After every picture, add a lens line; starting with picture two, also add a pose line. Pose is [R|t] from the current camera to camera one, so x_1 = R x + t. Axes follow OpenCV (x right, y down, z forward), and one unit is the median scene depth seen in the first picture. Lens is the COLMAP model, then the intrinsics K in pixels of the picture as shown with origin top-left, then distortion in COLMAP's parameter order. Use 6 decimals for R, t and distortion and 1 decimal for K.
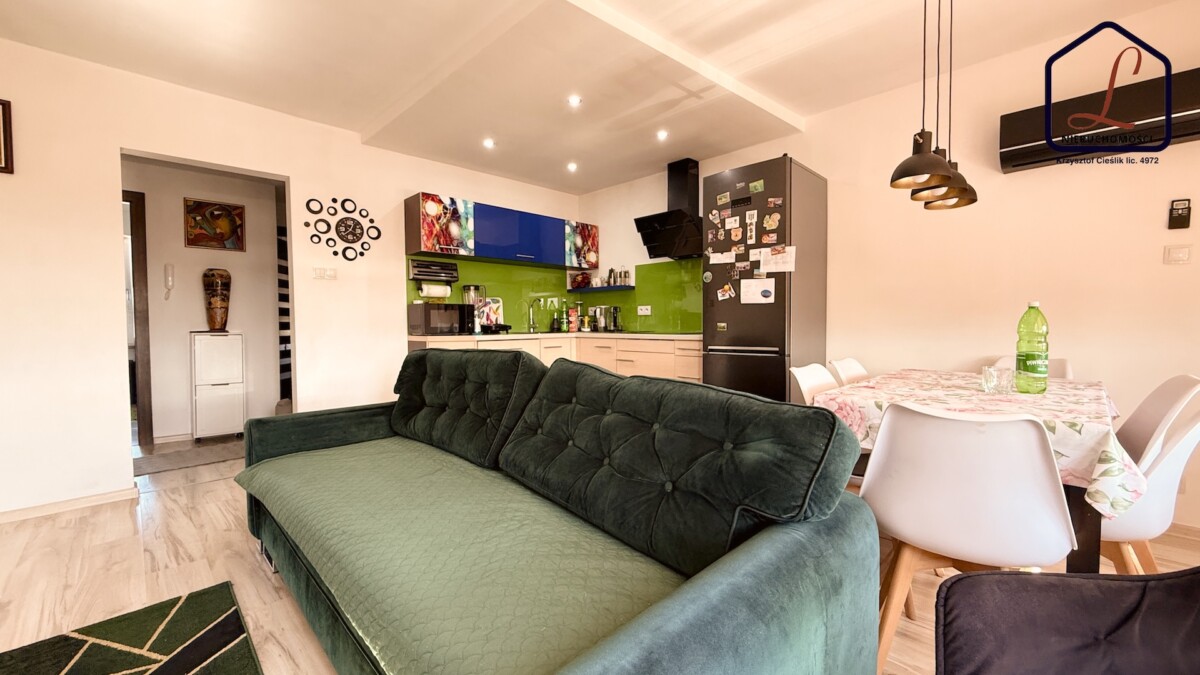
lens RADIAL K [[479.5, 0, 608.2], [0, 479.5, 343.7], [0, 0, 1]] dist [-0.015372, -0.000503]
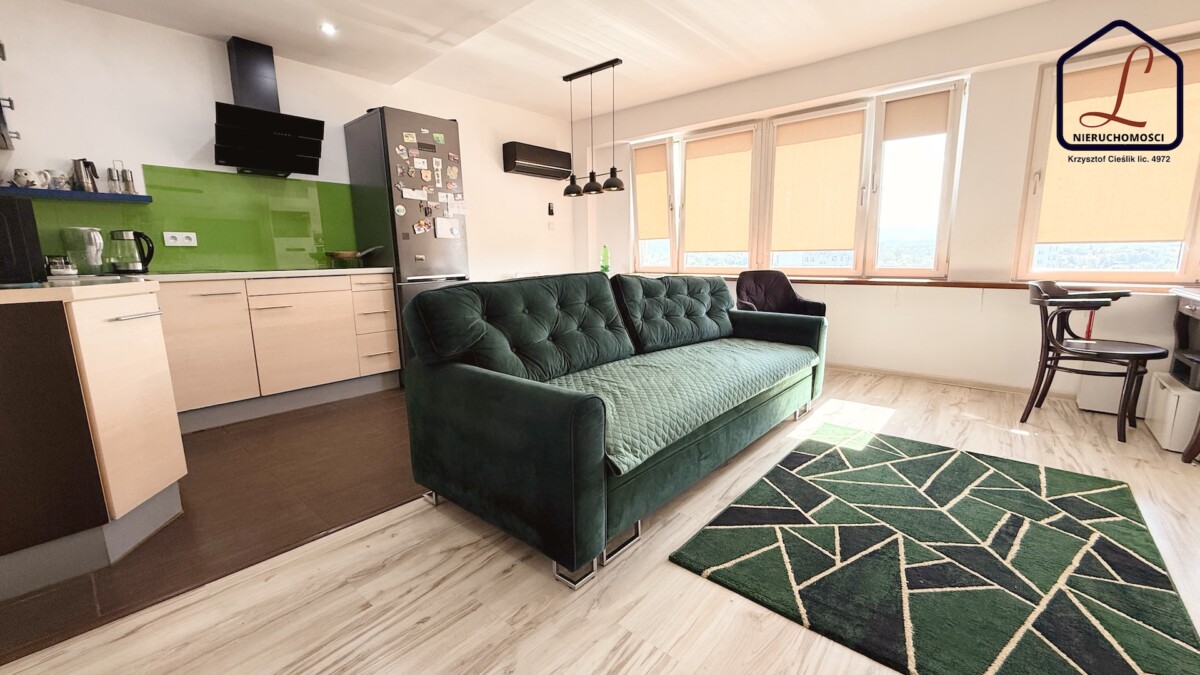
lens RADIAL K [[479.5, 0, 608.2], [0, 479.5, 333.6], [0, 0, 1]] dist [-0.015372, -0.000503]
pose [[-0.086501, -0.155214, 0.984087, -0.940129], [0.054569, 0.985568, 0.160244, -0.018249], [-0.994756, 0.067562, -0.076783, 0.688309]]
